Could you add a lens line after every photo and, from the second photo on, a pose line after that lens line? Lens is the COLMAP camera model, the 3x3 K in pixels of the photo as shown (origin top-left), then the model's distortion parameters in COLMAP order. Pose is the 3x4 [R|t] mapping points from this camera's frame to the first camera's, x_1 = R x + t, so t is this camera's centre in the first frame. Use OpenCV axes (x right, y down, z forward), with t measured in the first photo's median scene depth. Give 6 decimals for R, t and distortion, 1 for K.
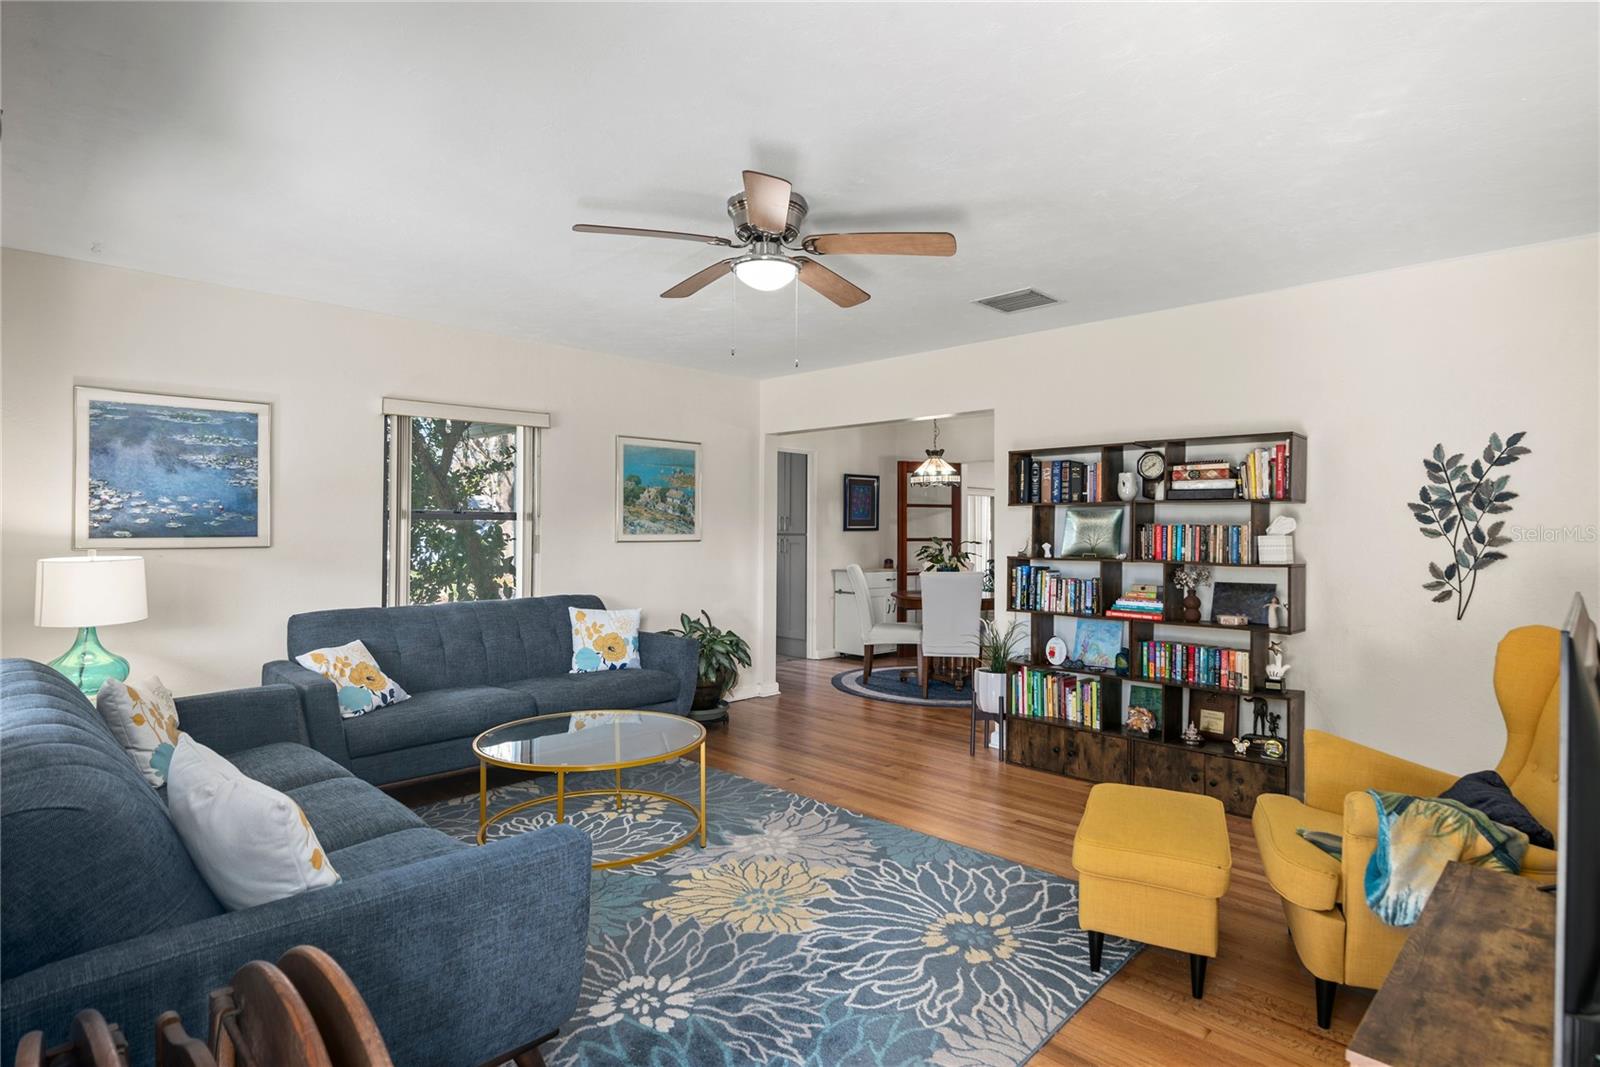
lens RADIAL K [[833.6, 0, 800.4], [0, 833.6, 527.5], [0, 0, 1]] dist [-0.013078, 0.000302]
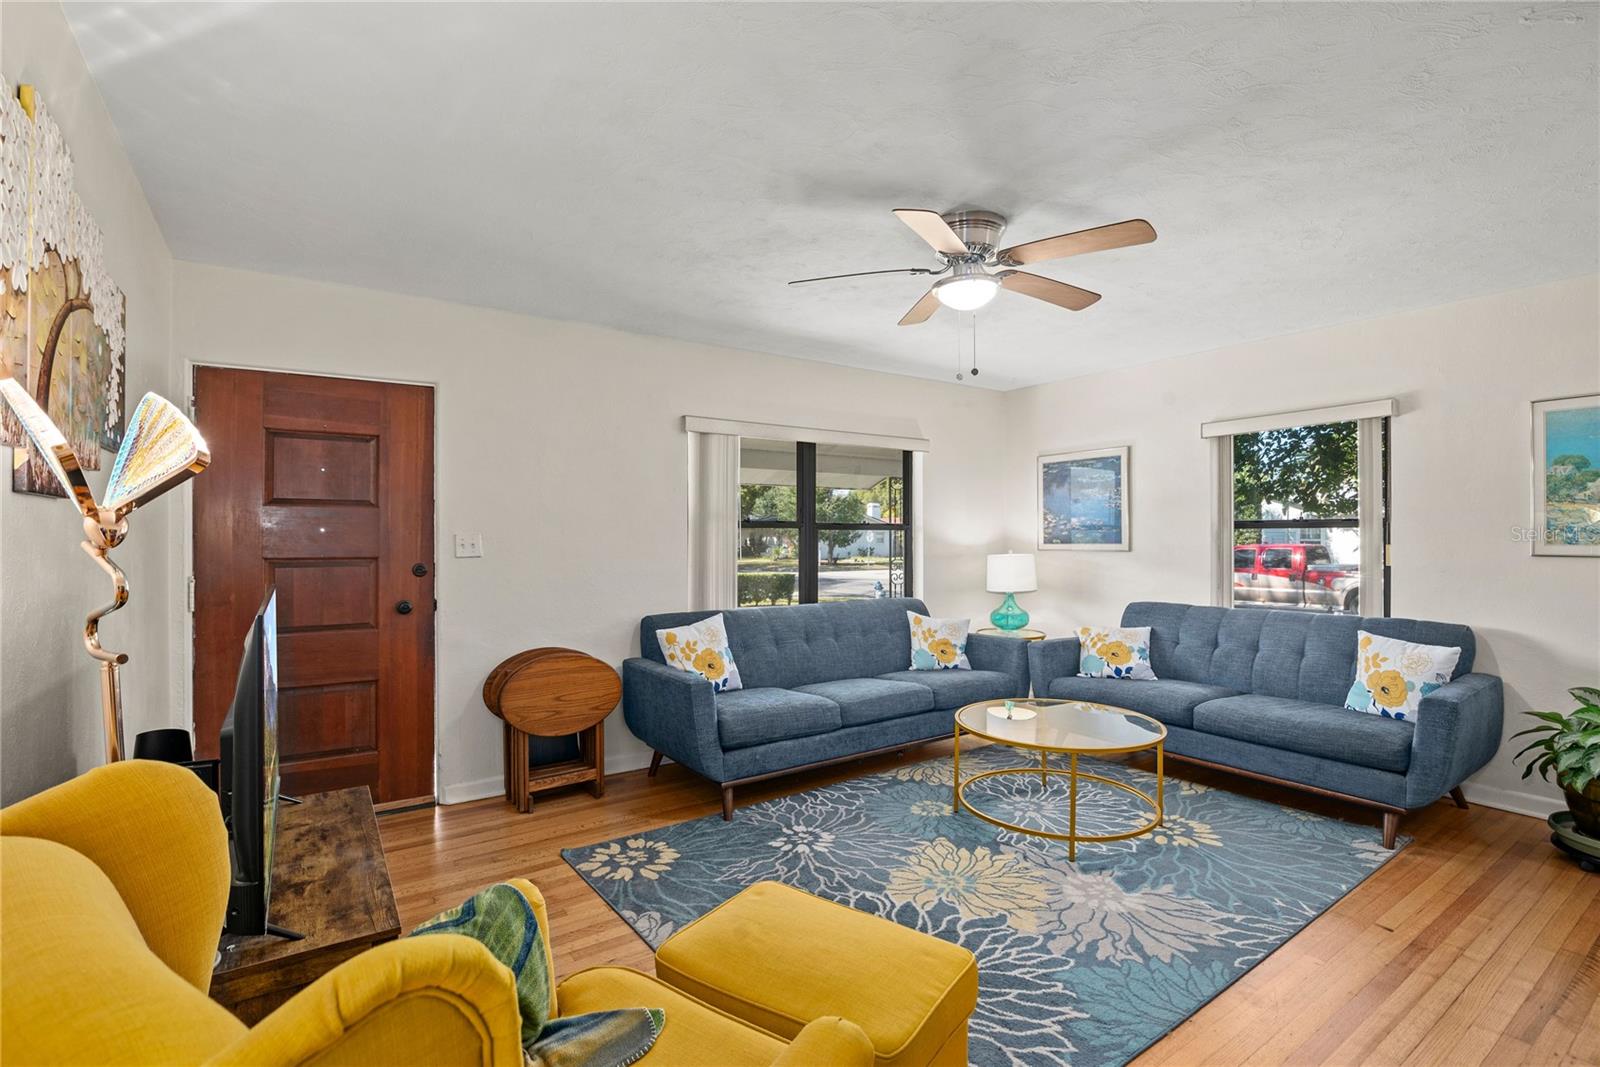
lens RADIAL K [[732.7, 0, 796.5], [0, 732.7, 539.1], [0, 0, 1]] dist [-0.021222, -0.000377]
pose [[-0.196547, -0.000320, -0.980494, 0.853230], [0.003583, 0.999993, -0.001044, 0.003945], [0.980488, -0.003719, -0.196545, 0.919111]]
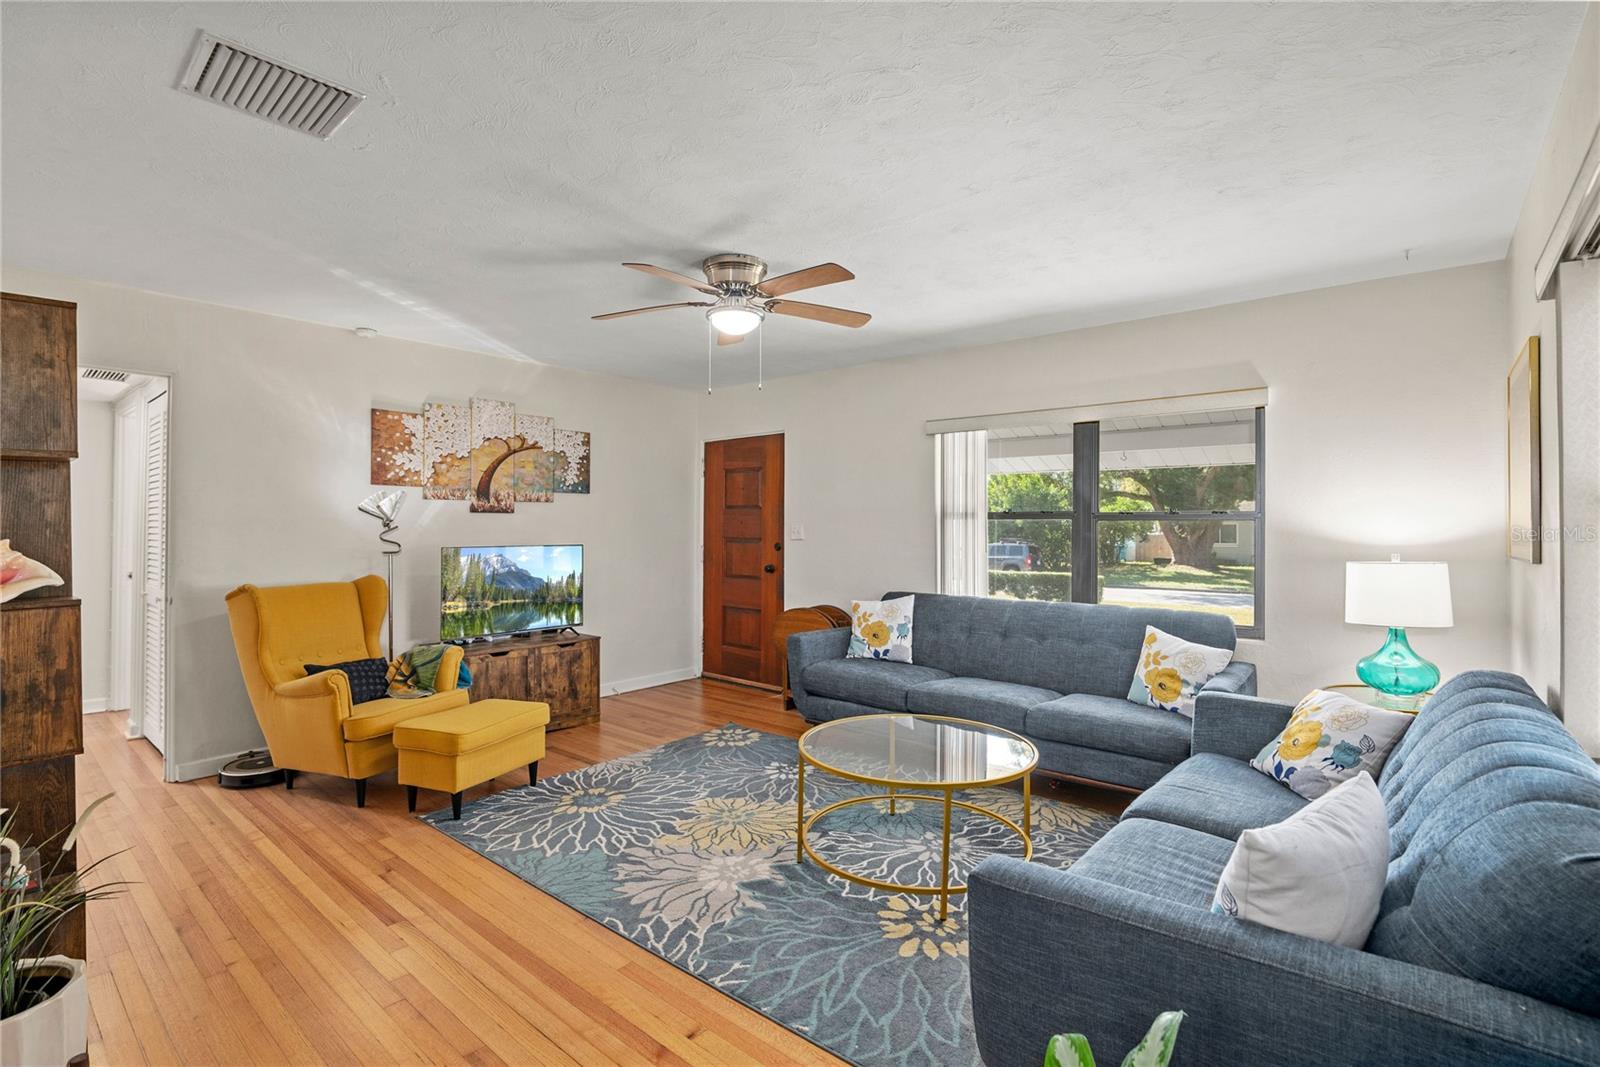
lens RADIAL K [[732.7, 0, 793.8], [0, 732.7, 526.5], [0, 0, 1]] dist [-0.021222, -0.000377]
pose [[-0.997267, -0.007475, -0.073503, -0.049508], [-0.007351, 0.999971, -0.001951, 0.001183], [0.073516, -0.001405, -0.997293, 1.979676]]
